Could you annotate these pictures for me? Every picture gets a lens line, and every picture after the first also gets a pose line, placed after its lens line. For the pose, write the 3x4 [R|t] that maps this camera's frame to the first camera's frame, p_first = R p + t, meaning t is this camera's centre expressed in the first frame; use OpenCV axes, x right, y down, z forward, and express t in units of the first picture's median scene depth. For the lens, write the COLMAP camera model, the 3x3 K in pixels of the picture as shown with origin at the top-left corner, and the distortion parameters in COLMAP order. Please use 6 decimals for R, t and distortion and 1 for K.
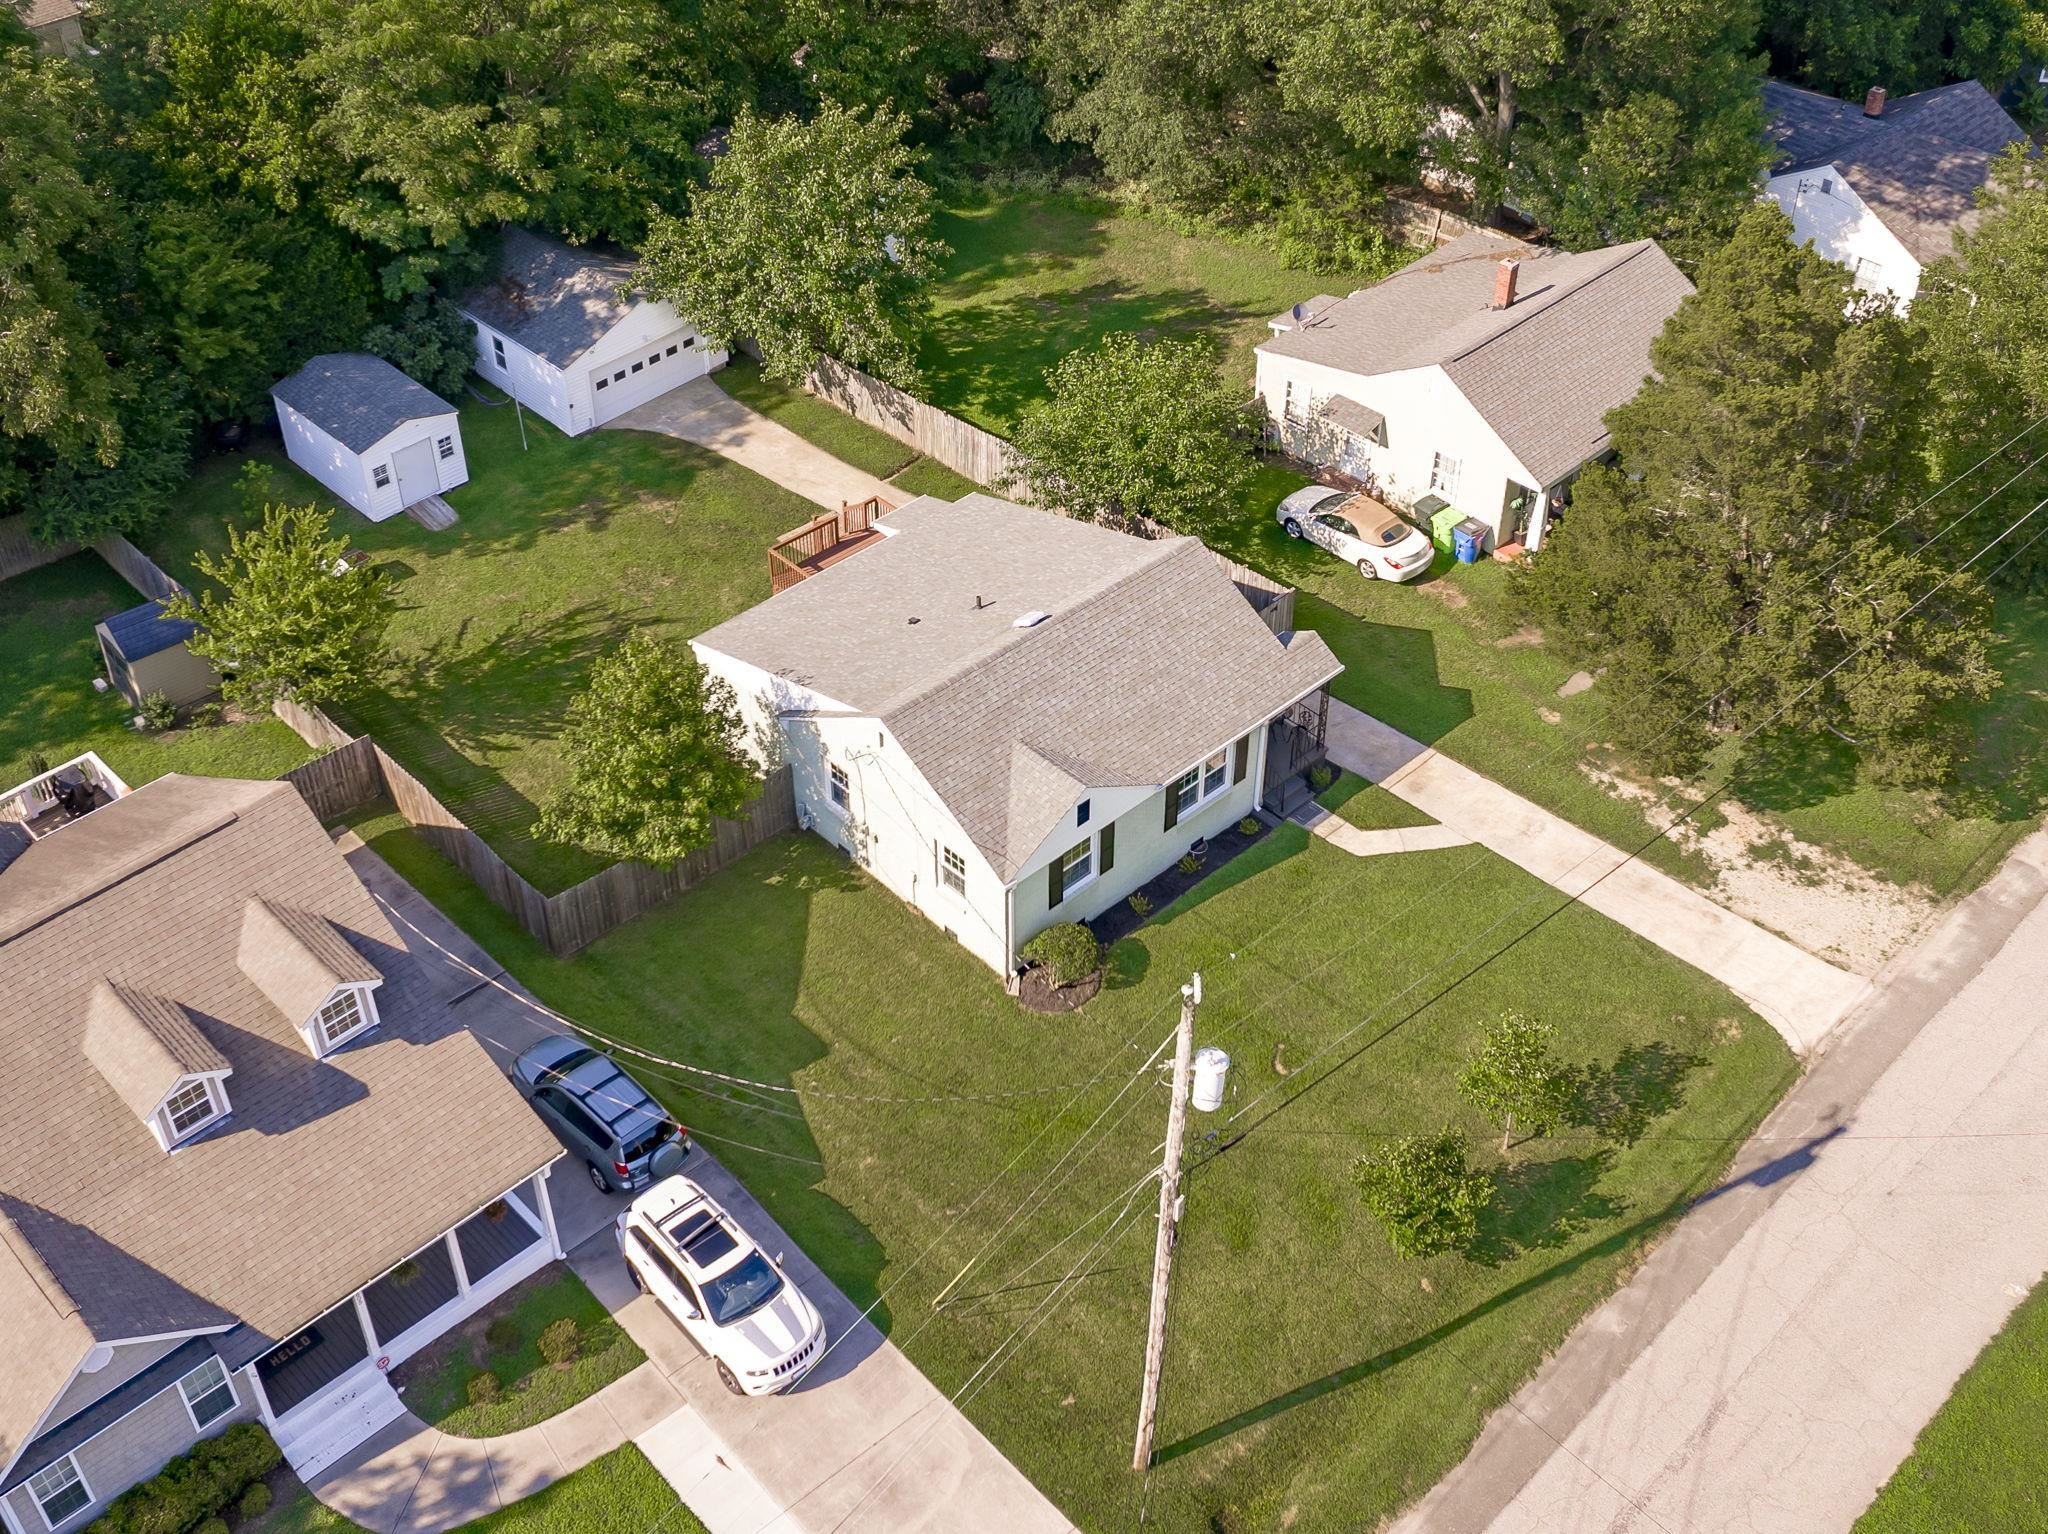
lens RADIAL K [[2134.2, 0, 1024.0], [0, 2134.2, 767.0], [0, 0, 1]] dist [-0.031543, -0.009135]
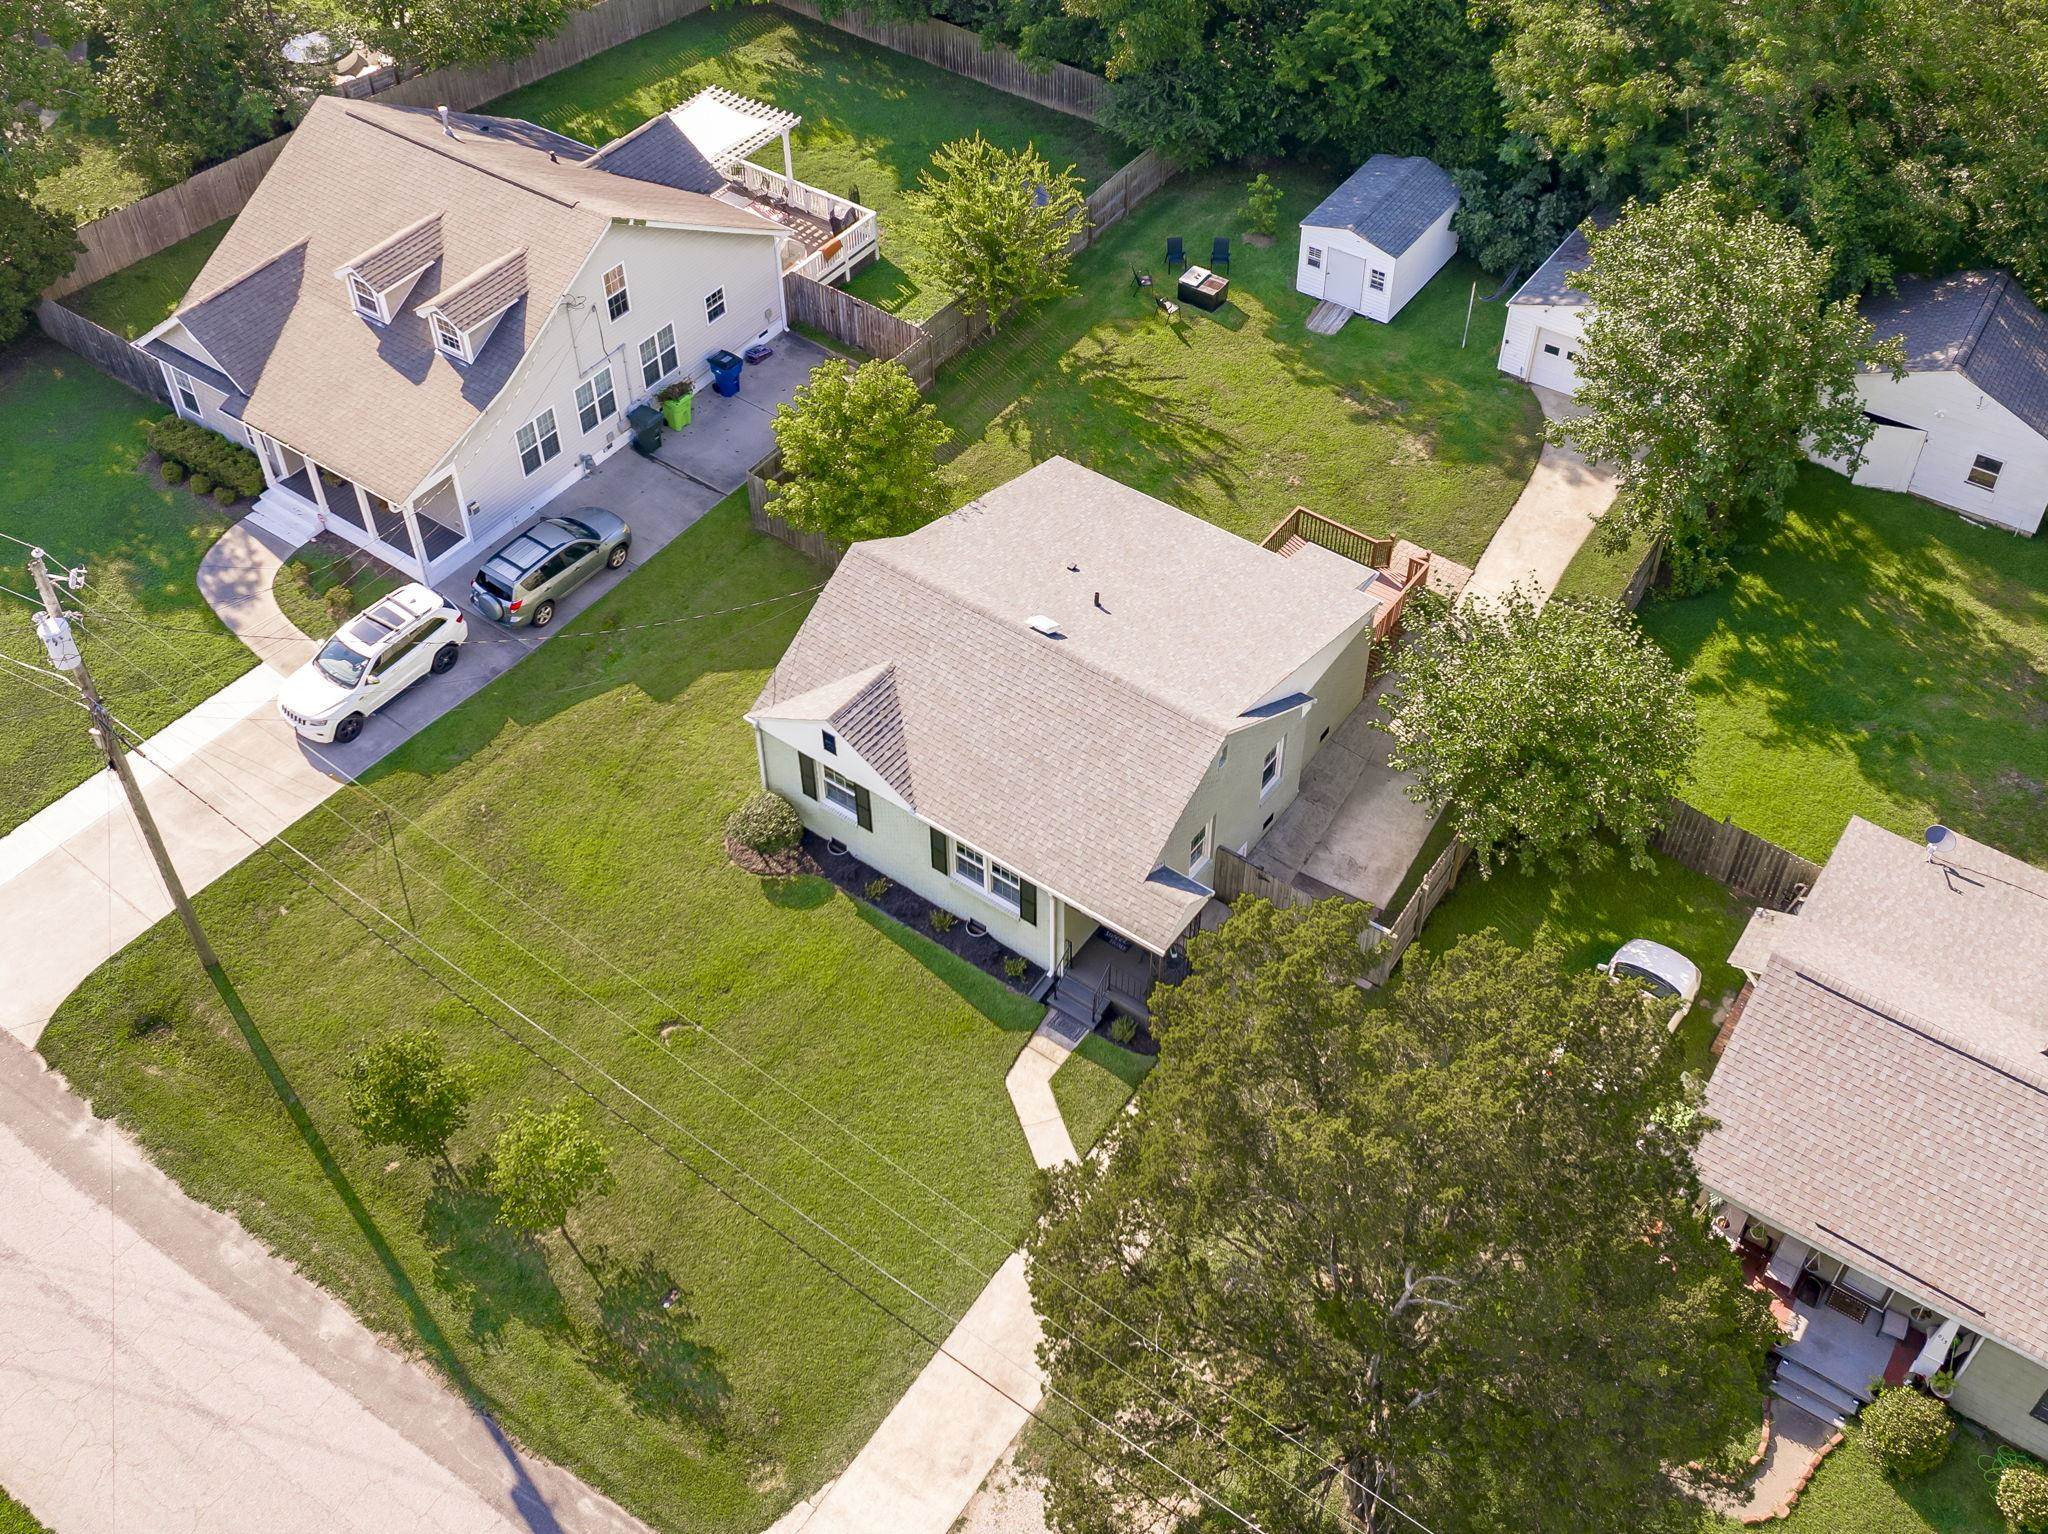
lens RADIAL K [[2036.7, 0, 1027.9], [0, 2036.7, 606.9], [0, 0, 1]] dist [-0.055233, 0.009178]
pose [[0.190203, 0.670285, -0.717316, 0.719888], [-0.645833, 0.635724, 0.422794, -0.504767], [0.739407, 0.382849, 0.553808, 0.553420]]
